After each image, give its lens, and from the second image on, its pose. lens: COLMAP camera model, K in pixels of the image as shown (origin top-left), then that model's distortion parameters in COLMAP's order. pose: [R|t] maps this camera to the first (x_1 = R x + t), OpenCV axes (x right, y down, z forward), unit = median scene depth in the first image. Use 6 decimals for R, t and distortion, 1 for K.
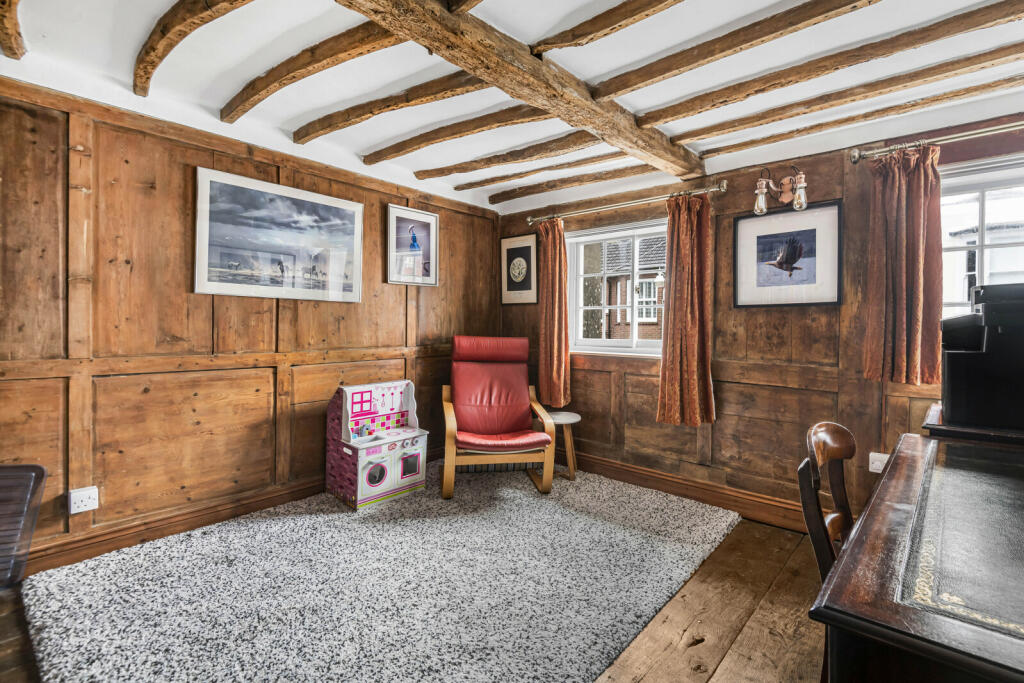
lens RADIAL K [[461.1, 0, 546.3], [0, 461.1, 326.1], [0, 0, 1]] dist [0.000797, 0.000126]
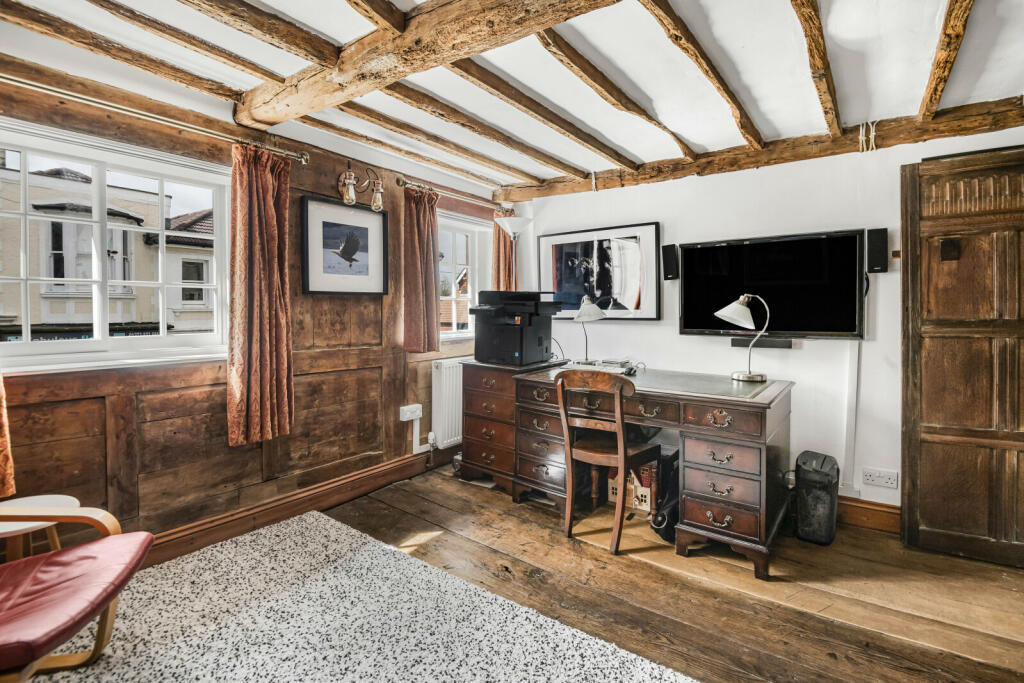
lens RADIAL K [[476.1, 0, 512.6], [0, 476.1, 313.7], [0, 0, 1]] dist [0.000929, -0.000048]
pose [[-0.055449, -0.018153, 0.998296, -0.594549], [-0.003427, 0.999832, 0.017990, -0.018538], [-0.998456, -0.002424, -0.055502, 0.669012]]
